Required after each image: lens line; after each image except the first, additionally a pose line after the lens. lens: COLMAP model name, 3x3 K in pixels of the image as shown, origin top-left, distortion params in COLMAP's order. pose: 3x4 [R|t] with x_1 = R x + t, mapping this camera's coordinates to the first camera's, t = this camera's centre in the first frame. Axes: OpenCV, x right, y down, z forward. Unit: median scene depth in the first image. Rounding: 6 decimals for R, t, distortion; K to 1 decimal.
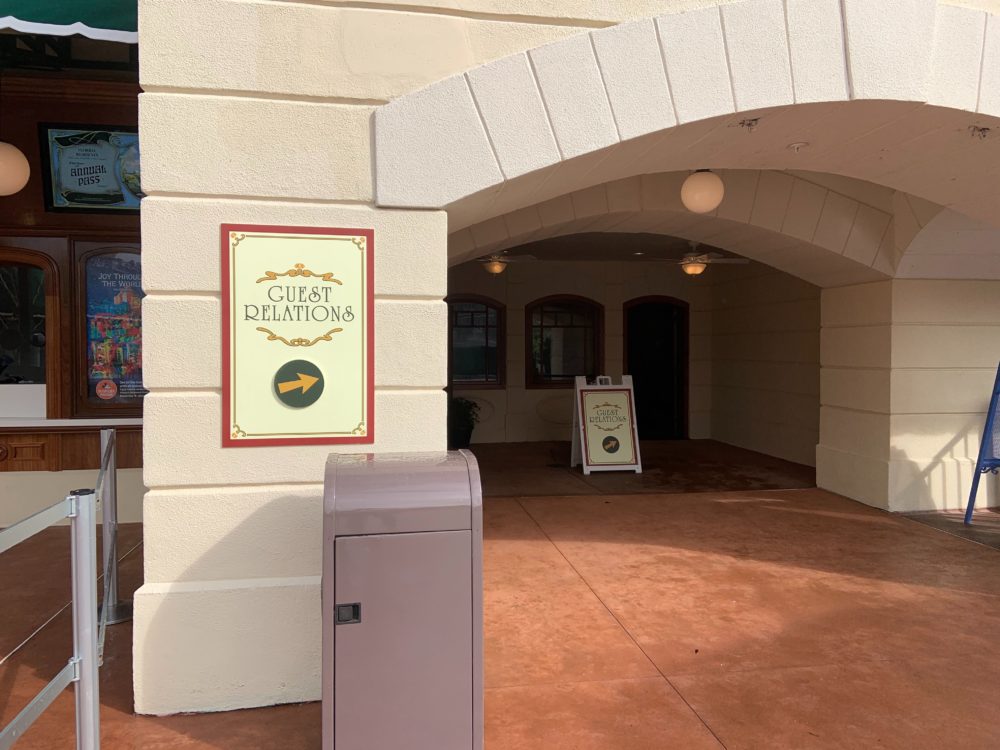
lens RADIAL K [[777.0, 0, 502.9], [0, 777.0, 372.9], [0, 0, 1]] dist [0.120155, -0.133707]
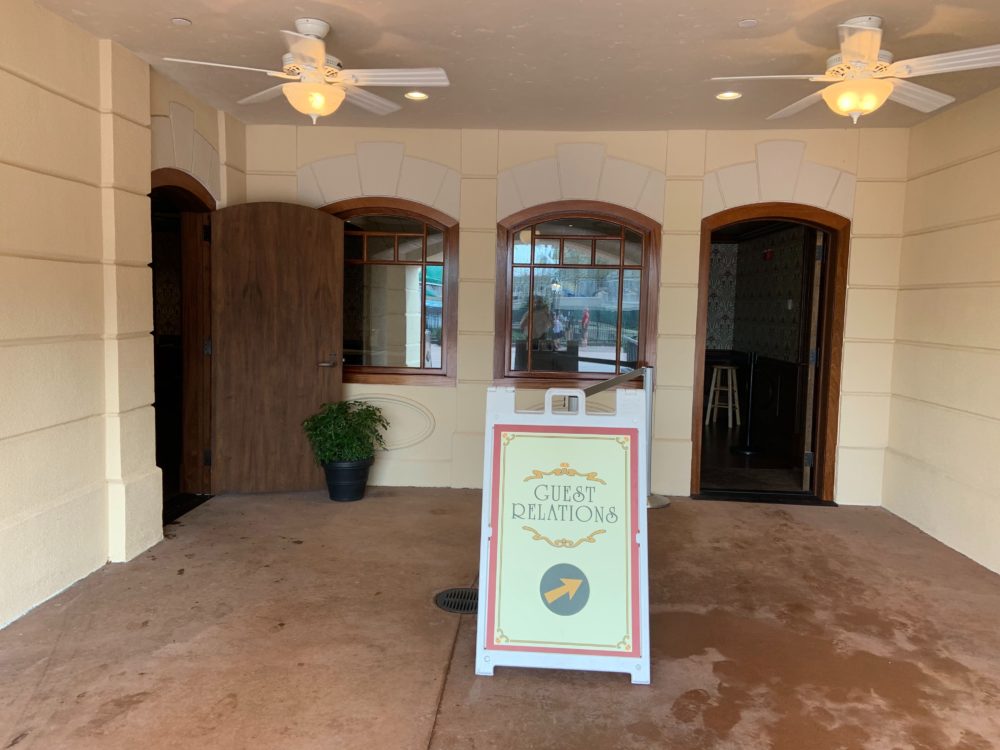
lens RADIAL K [[777.0, 0, 497.0], [0, 777.0, 373.2], [0, 0, 1]] dist [0.120155, -0.133707]
pose [[0.978748, 0.045476, -0.199961, 0.172509], [-0.034651, 0.997755, 0.057308, -0.023105], [0.202118, -0.049161, 0.978126, 0.647509]]
